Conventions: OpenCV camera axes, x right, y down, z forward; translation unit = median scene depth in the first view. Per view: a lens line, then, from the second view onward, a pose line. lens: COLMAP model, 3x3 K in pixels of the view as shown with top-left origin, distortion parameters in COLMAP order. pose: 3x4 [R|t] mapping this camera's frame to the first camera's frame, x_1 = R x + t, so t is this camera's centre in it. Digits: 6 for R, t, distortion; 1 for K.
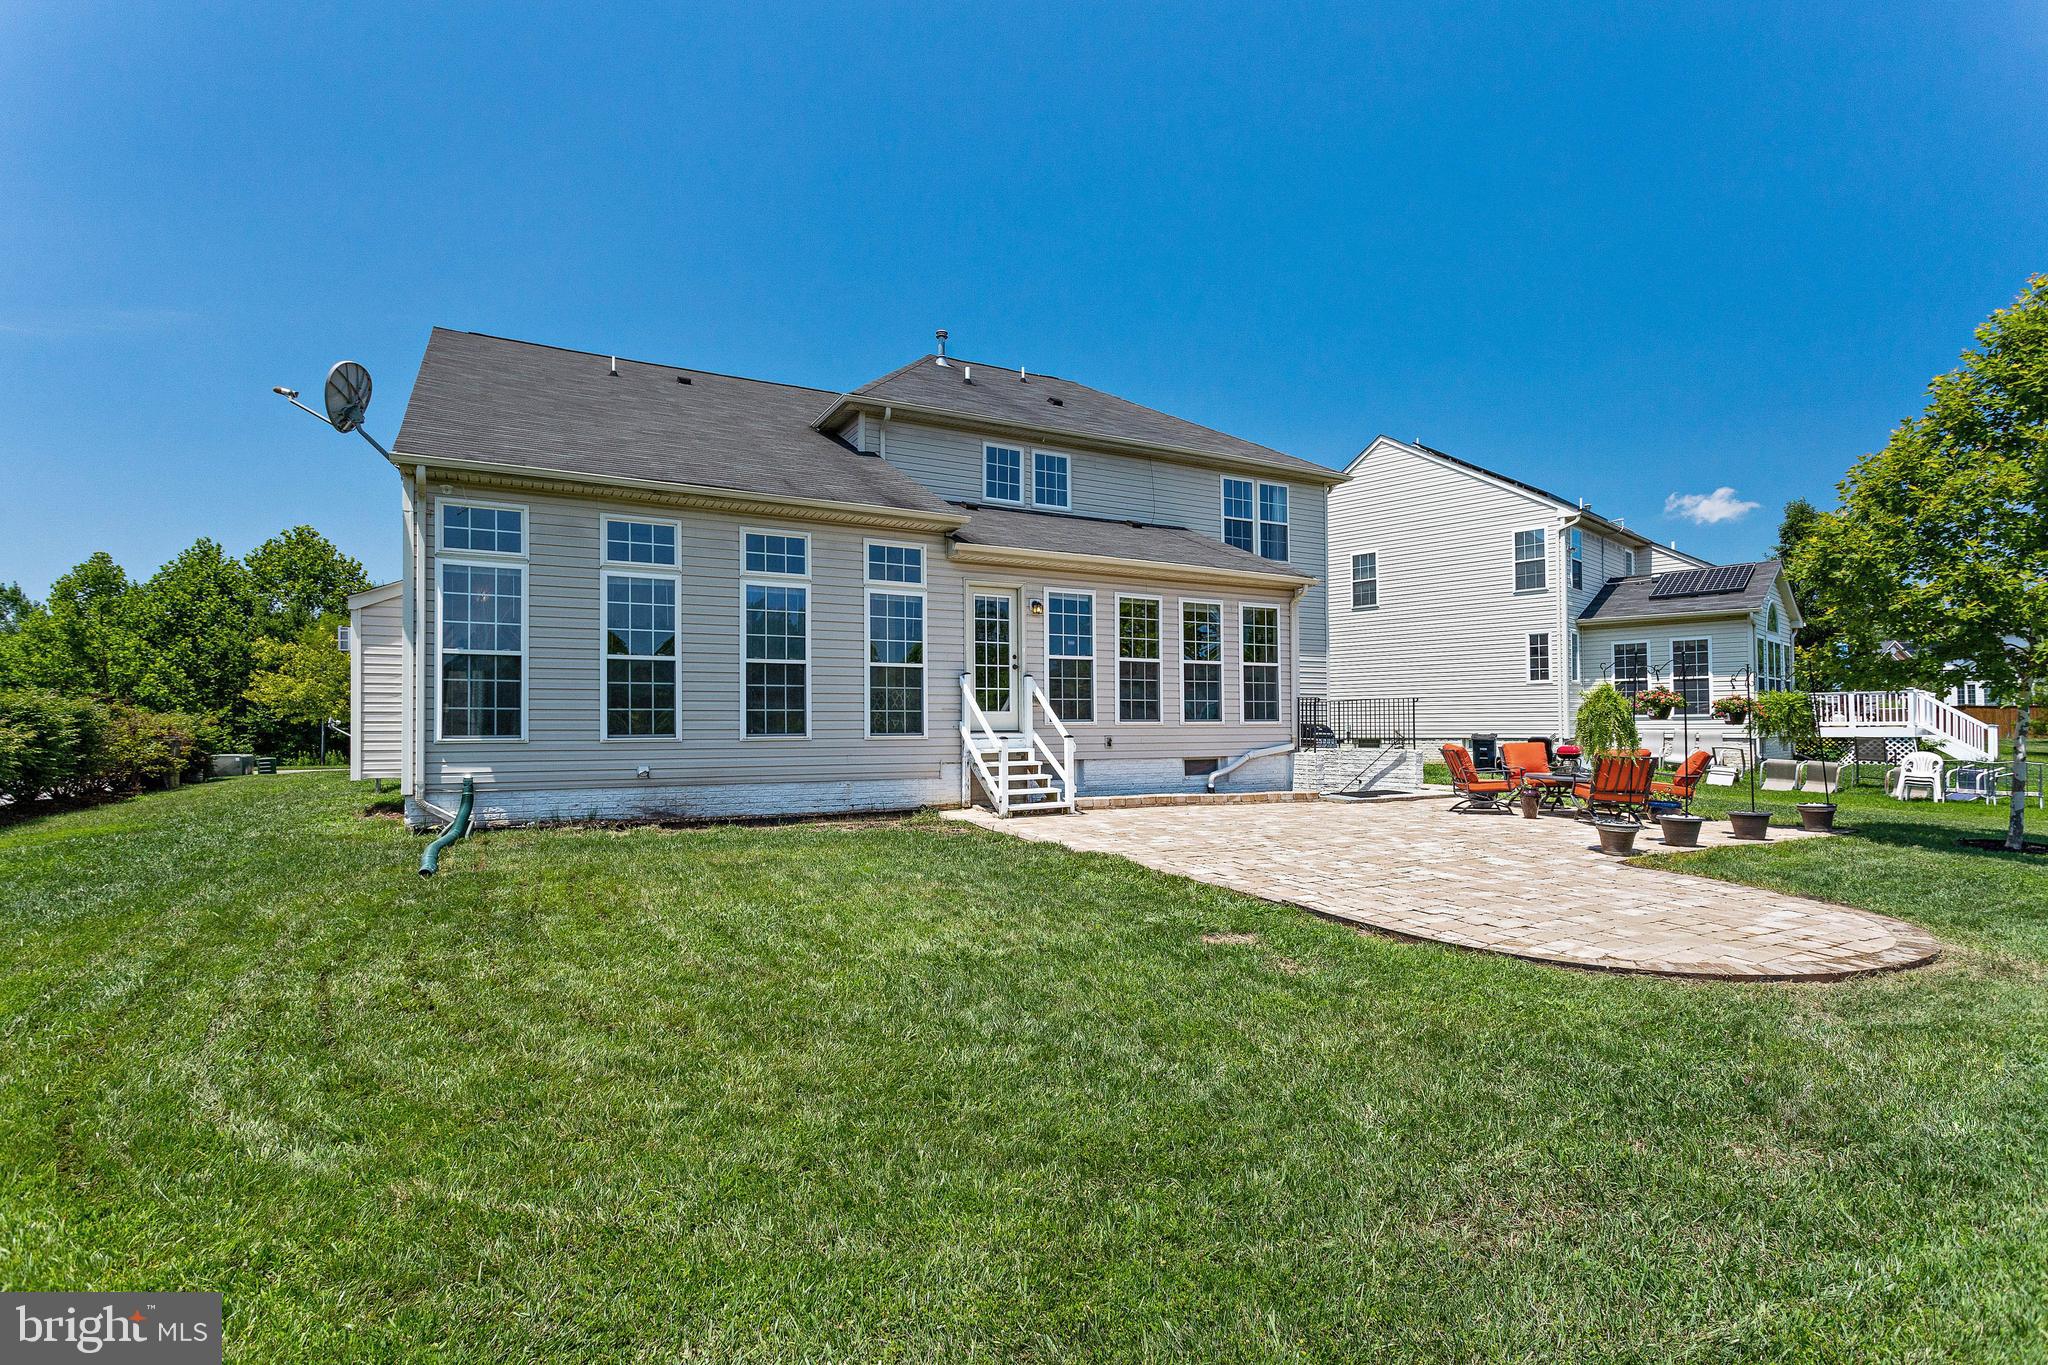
lens RADIAL K [[1007.6, 0, 1017.5], [0, 1007.6, 717.2], [0, 0, 1]] dist [-0.002111, 0.000000]
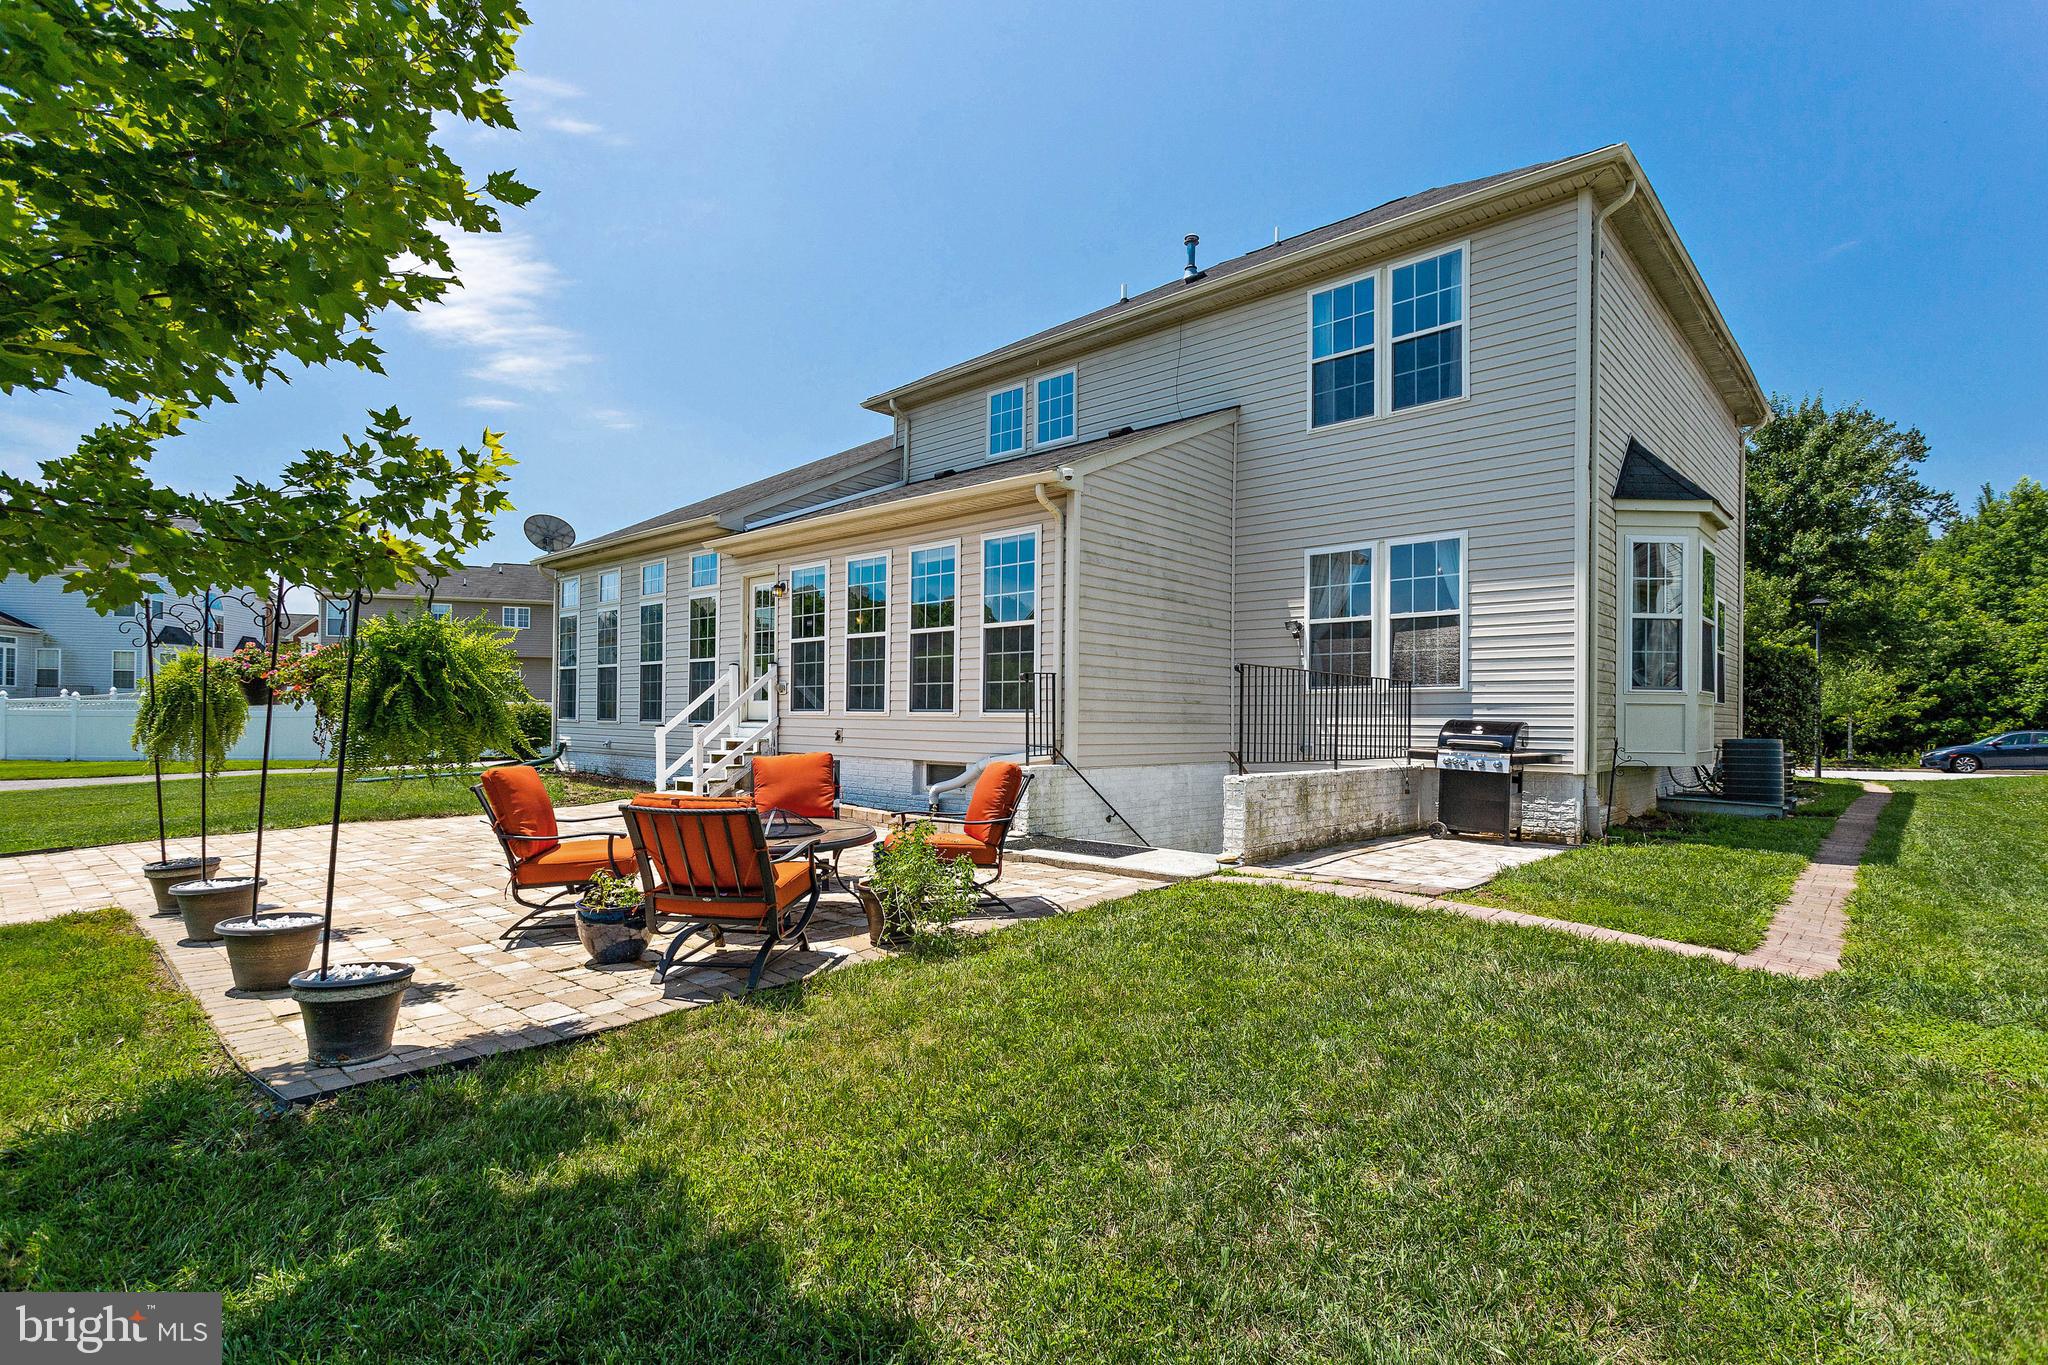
lens RADIAL K [[1007.6, 0, 1017.5], [0, 1007.6, 717.2], [0, 0, 1]] dist [-0.002111, 0.000000]
pose [[0.303387, 0.008748, -0.952827, 0.888937], [-0.000646, 0.999960, 0.008975, 0.001363], [0.952867, -0.002107, 0.303380, 0.829742]]
